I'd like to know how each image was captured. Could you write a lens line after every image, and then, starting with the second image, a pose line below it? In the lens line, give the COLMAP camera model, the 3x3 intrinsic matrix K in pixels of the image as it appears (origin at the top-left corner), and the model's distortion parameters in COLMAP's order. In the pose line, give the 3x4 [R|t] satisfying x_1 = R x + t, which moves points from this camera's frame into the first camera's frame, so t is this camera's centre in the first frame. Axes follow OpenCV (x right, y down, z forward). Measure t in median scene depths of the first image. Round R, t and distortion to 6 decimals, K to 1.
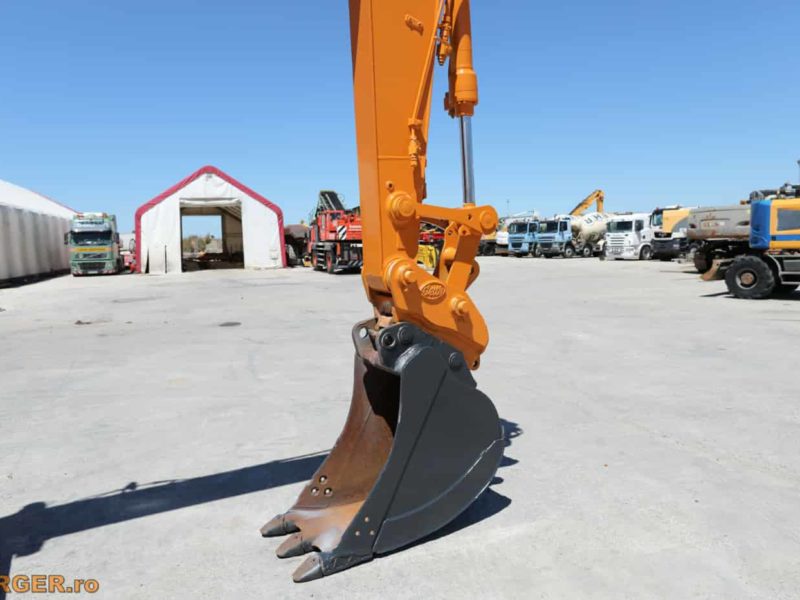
lens RADIAL K [[613.4, 0, 399.6], [0, 613.4, 296.7], [0, 0, 1]] dist [-0.055926, 0.057010]
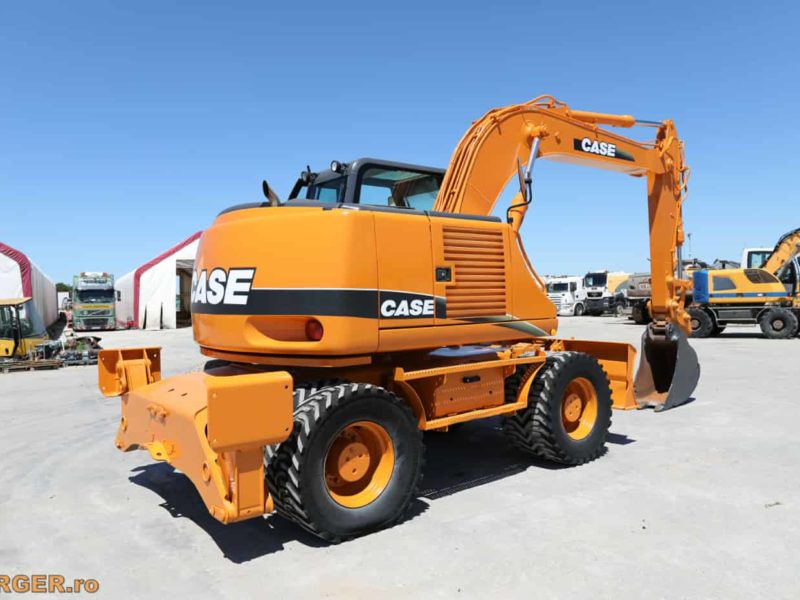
lens RADIAL K [[613.4, 0, 399.6], [0, 613.4, 296.7], [0, 0, 1]] dist [-0.055926, 0.057010]
pose [[0.987686, 0.002522, 0.156426, -0.146283], [0.012865, 0.995174, -0.097275, 0.015776], [-0.155917, 0.098089, 0.982888, -0.134136]]
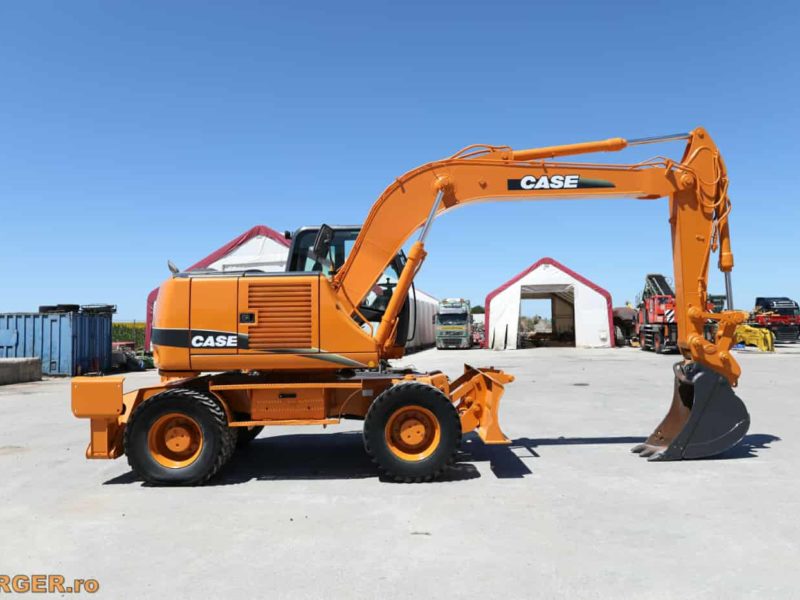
lens RADIAL K [[613.4, 0, 399.6], [0, 613.4, 296.7], [0, 0, 1]] dist [-0.055926, 0.057010]
pose [[0.871783, -0.012884, -0.489722, 0.014237], [-0.051344, 0.991746, -0.117493, 0.011336], [0.487194, 0.127573, 0.863926, -0.145025]]
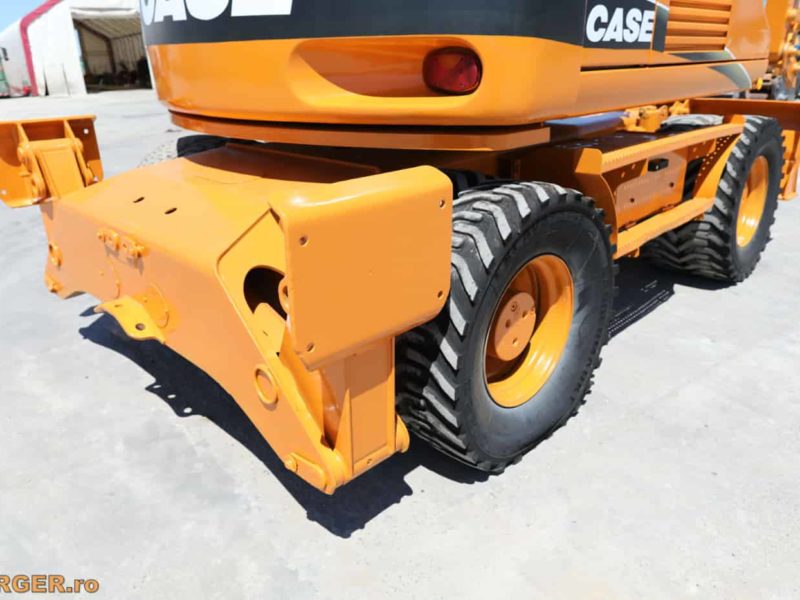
lens RADIAL K [[613.4, 0, 399.6], [0, 613.4, 296.7], [0, 0, 1]] dist [-0.055926, 0.057010]
pose [[0.964217, -0.096391, 0.246969, -0.164205], [0.025321, 0.960786, 0.276132, 0.014728], [-0.263901, -0.259998, 0.928847, -0.069008]]
